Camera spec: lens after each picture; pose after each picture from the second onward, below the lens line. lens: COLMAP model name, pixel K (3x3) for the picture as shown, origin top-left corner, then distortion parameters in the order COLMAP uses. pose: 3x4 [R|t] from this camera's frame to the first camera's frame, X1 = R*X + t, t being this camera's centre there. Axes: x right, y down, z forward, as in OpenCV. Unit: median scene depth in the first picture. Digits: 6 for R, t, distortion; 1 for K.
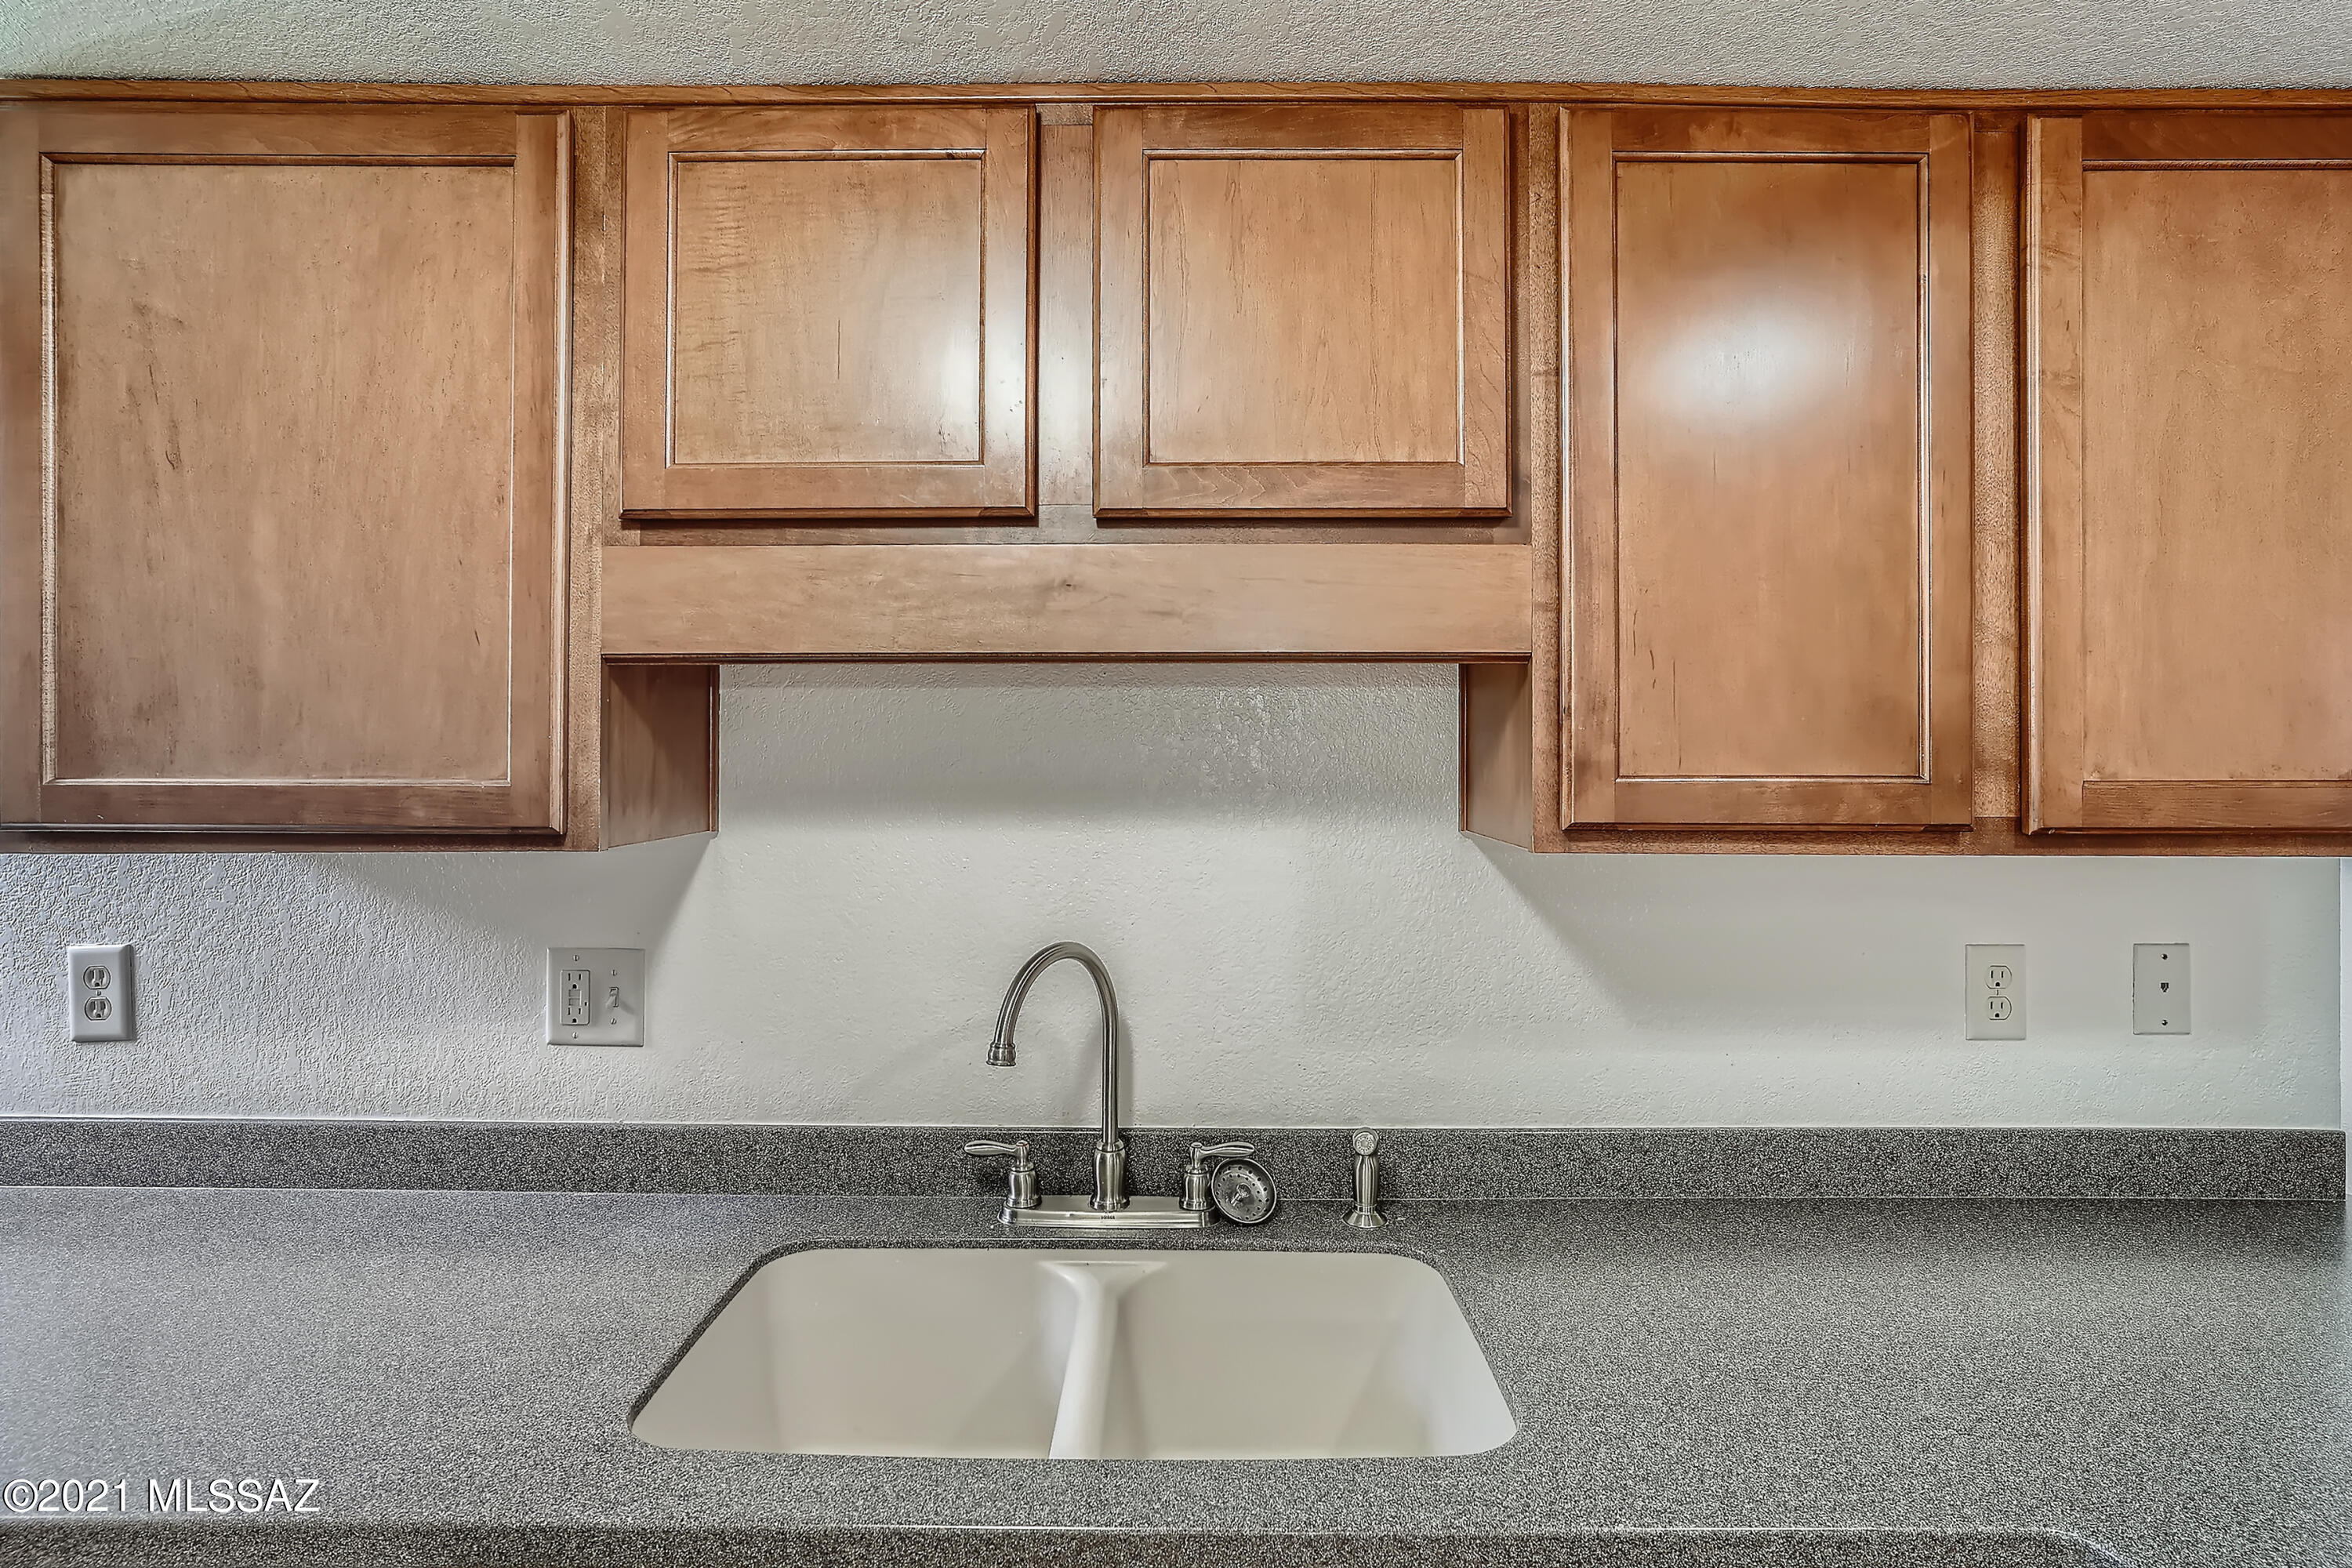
lens RADIAL K [[1213.3, 0, 1195.3], [0, 1213.3, 744.5], [0, 0, 1]] dist [-0.038603, 0.024667]
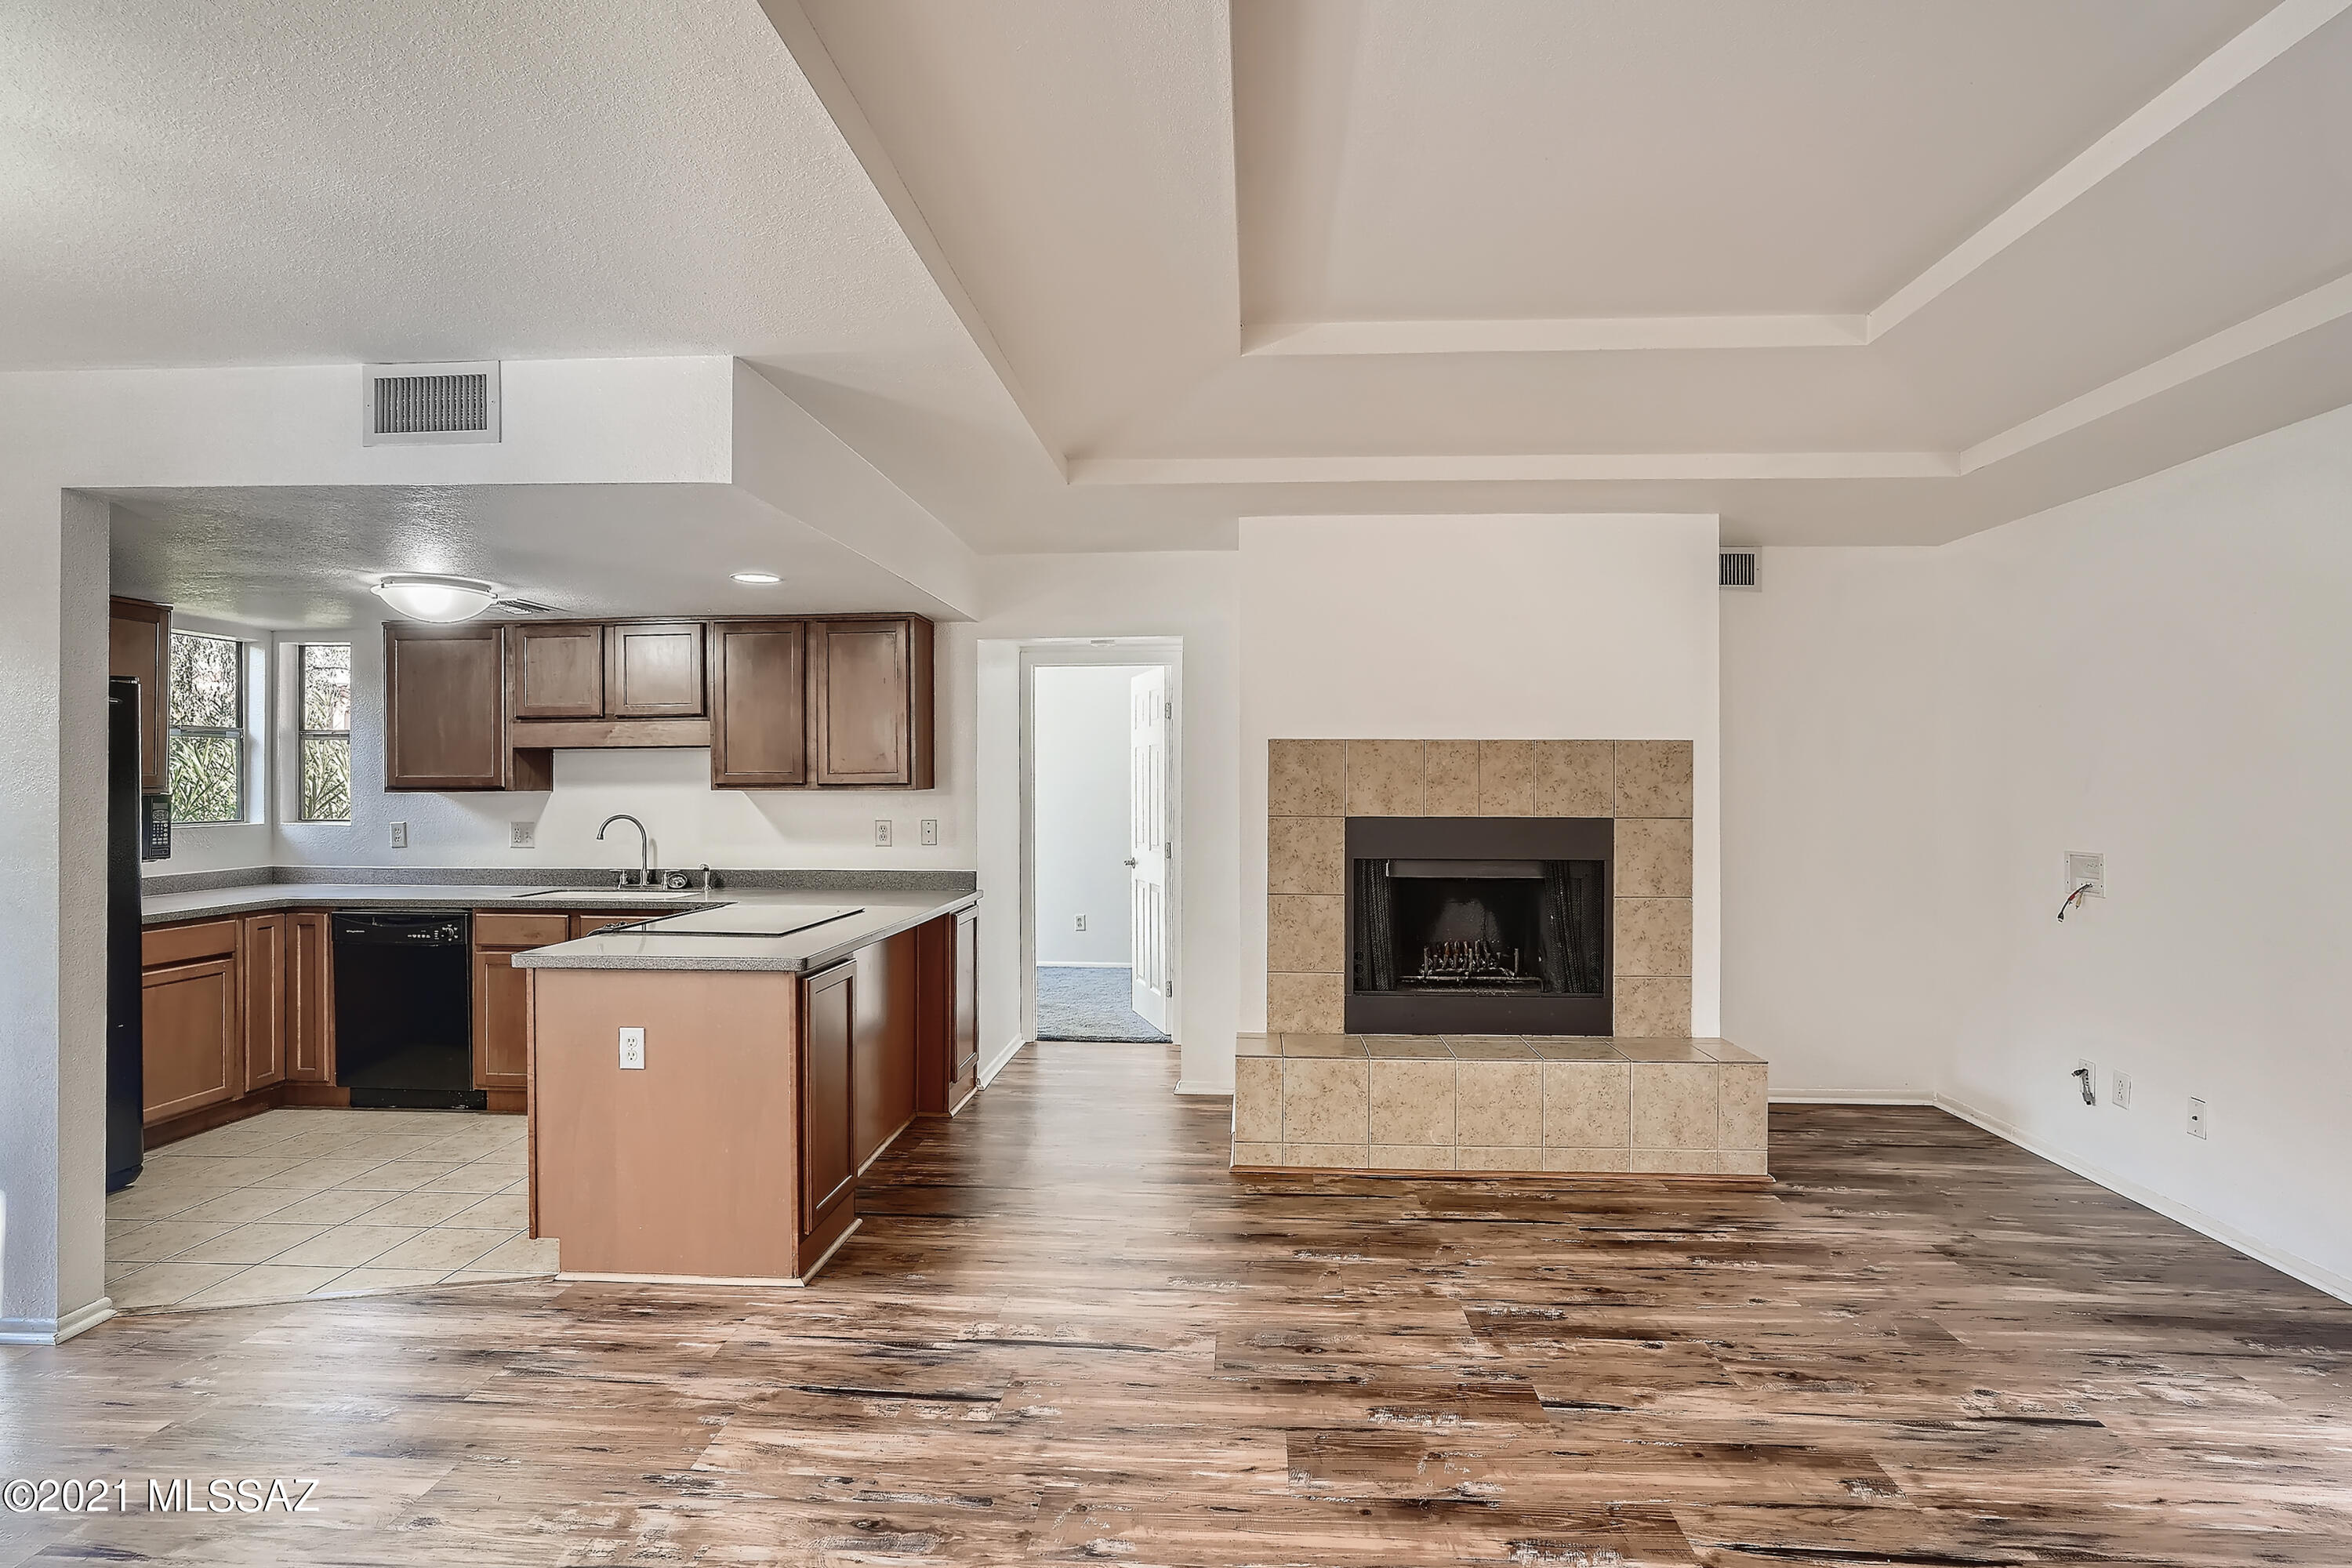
lens RADIAL K [[1185.3, 0, 1183.5], [0, 1185.3, 764.2], [0, 0, 1]] dist [-0.037673, 0.024107]
pose [[0.998030, -0.008066, -0.062216, 2.274863], [0.007574, 0.999938, -0.008134, 0.041814], [0.062278, 0.007646, 0.998030, -3.211349]]
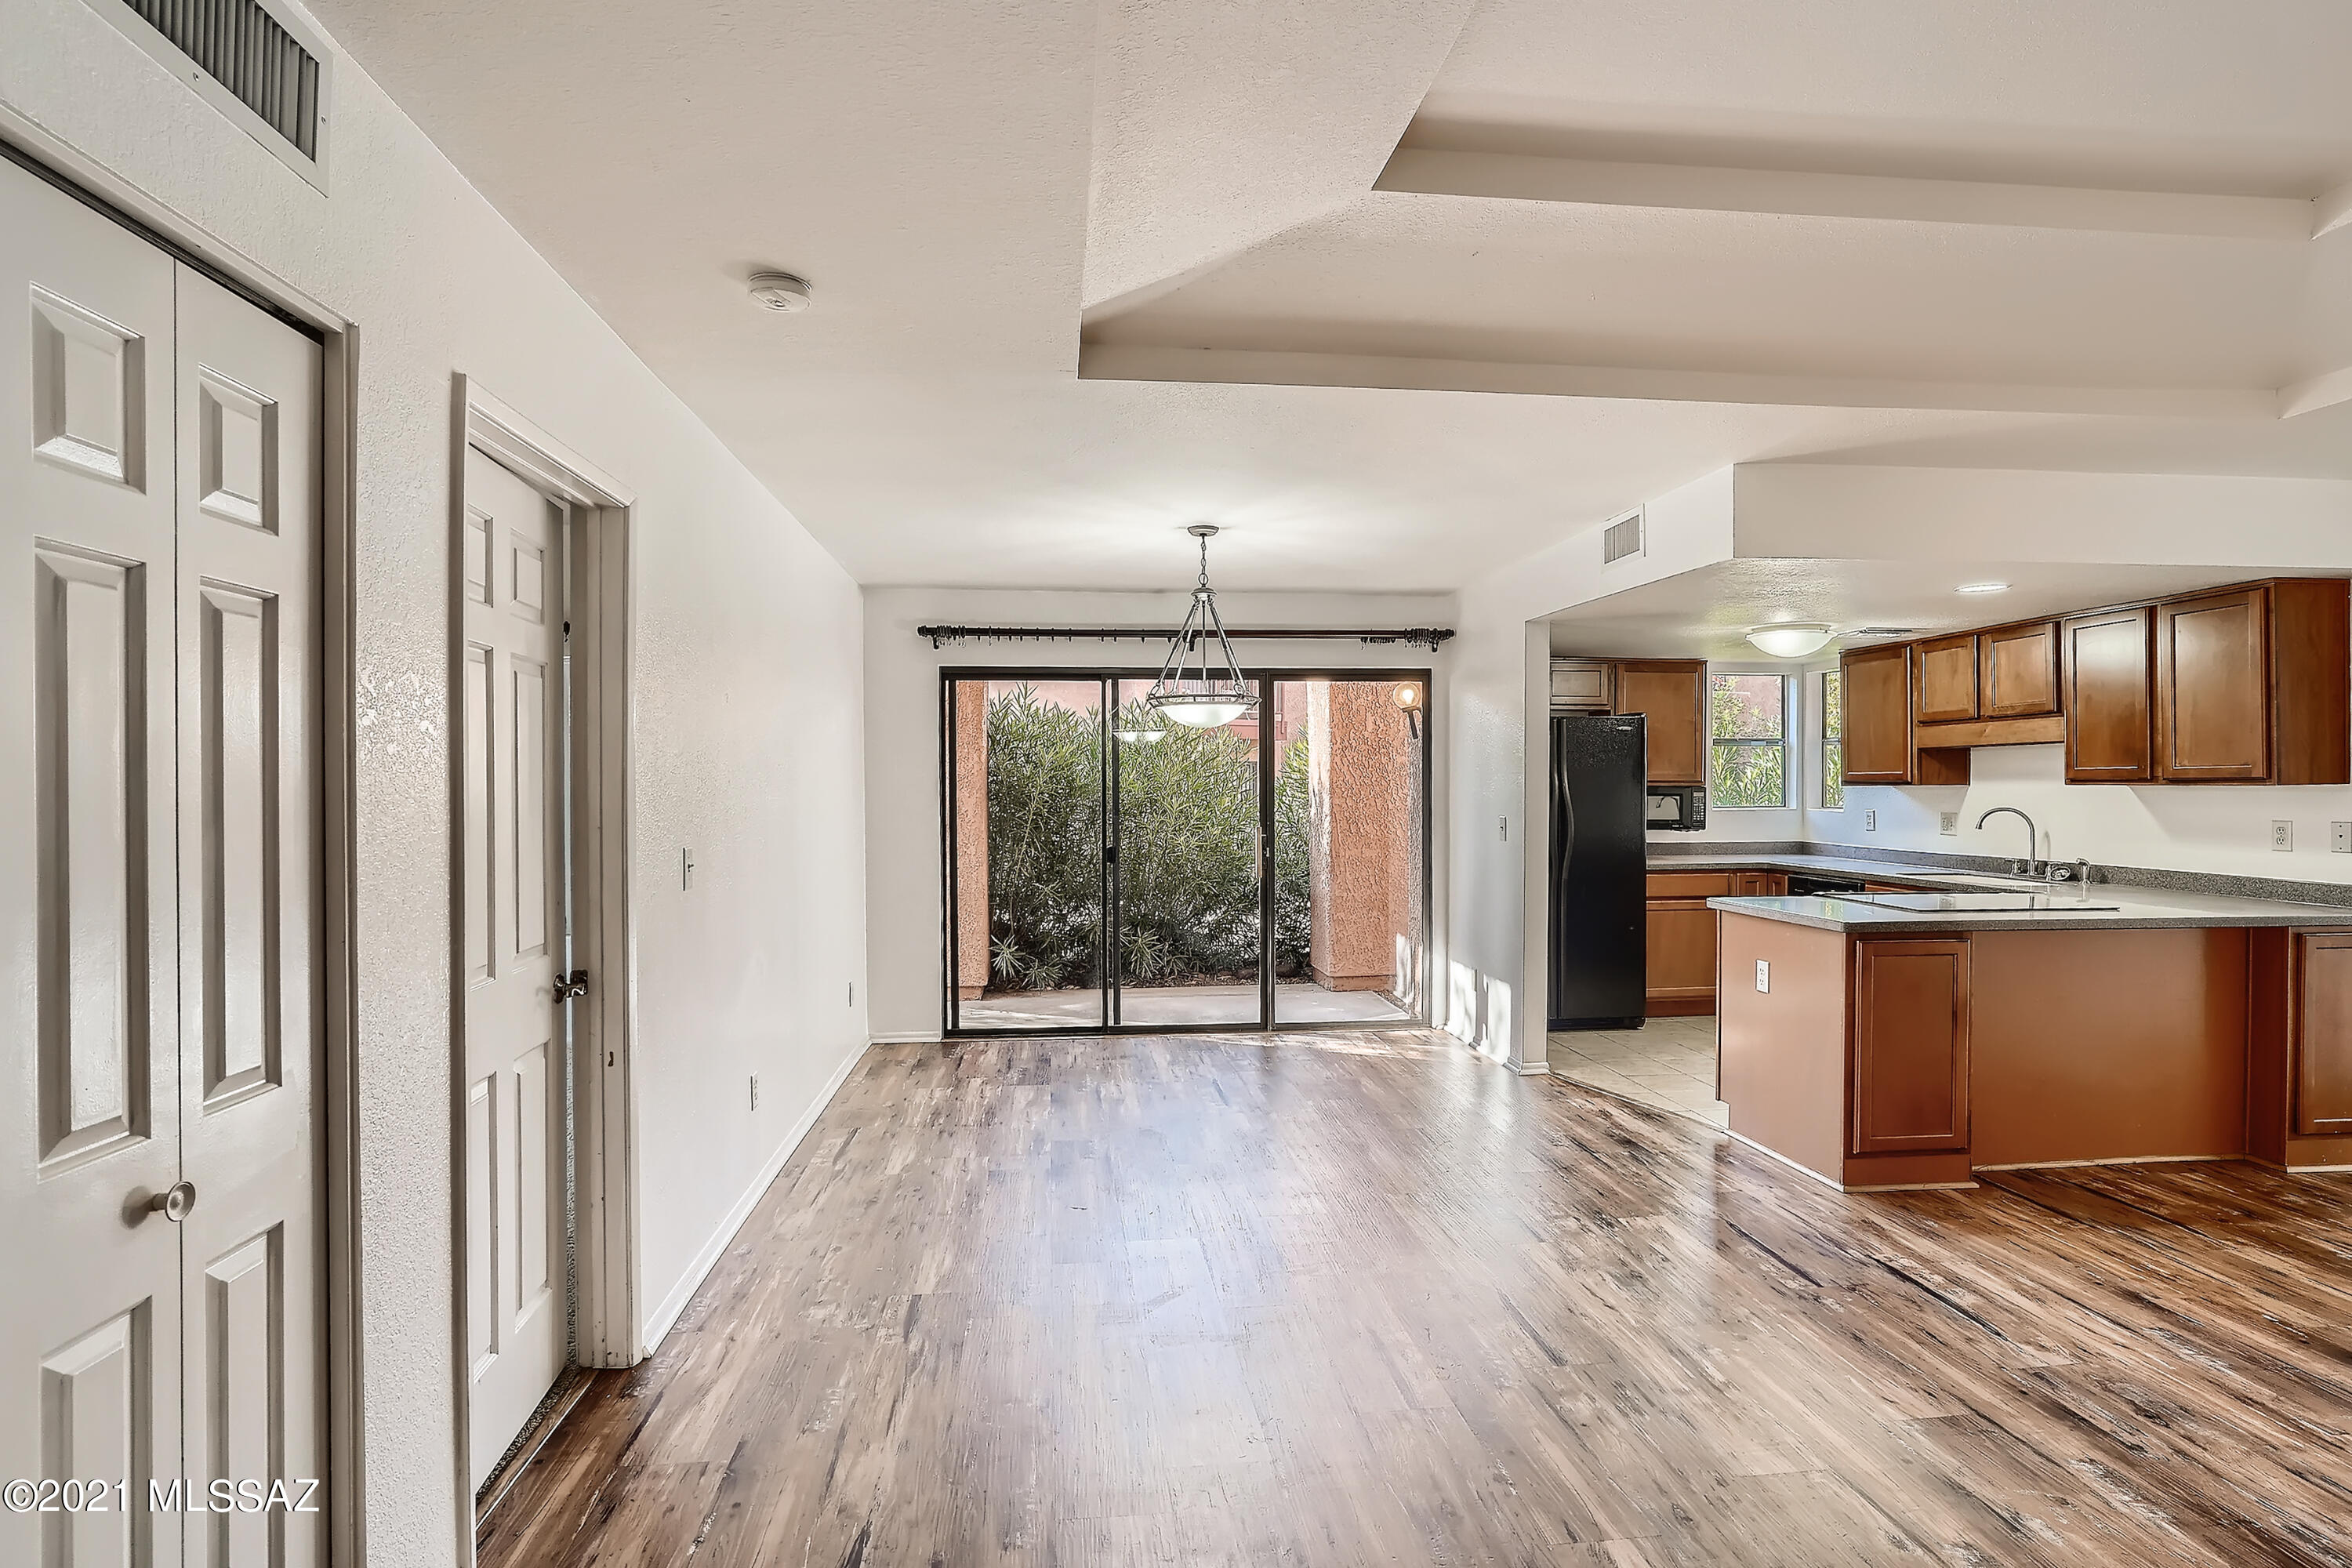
lens RADIAL K [[1199.5, 0, 1176.0], [0, 1199.5, 784.0], [0, 0, 1]] dist [-0.038983, 0.018644]
pose [[0.104645, -0.004580, -0.994499, 4.302206], [0.011273, 0.999931, -0.003419, 0.063696], [0.994446, -0.010853, 0.104689, -2.753597]]
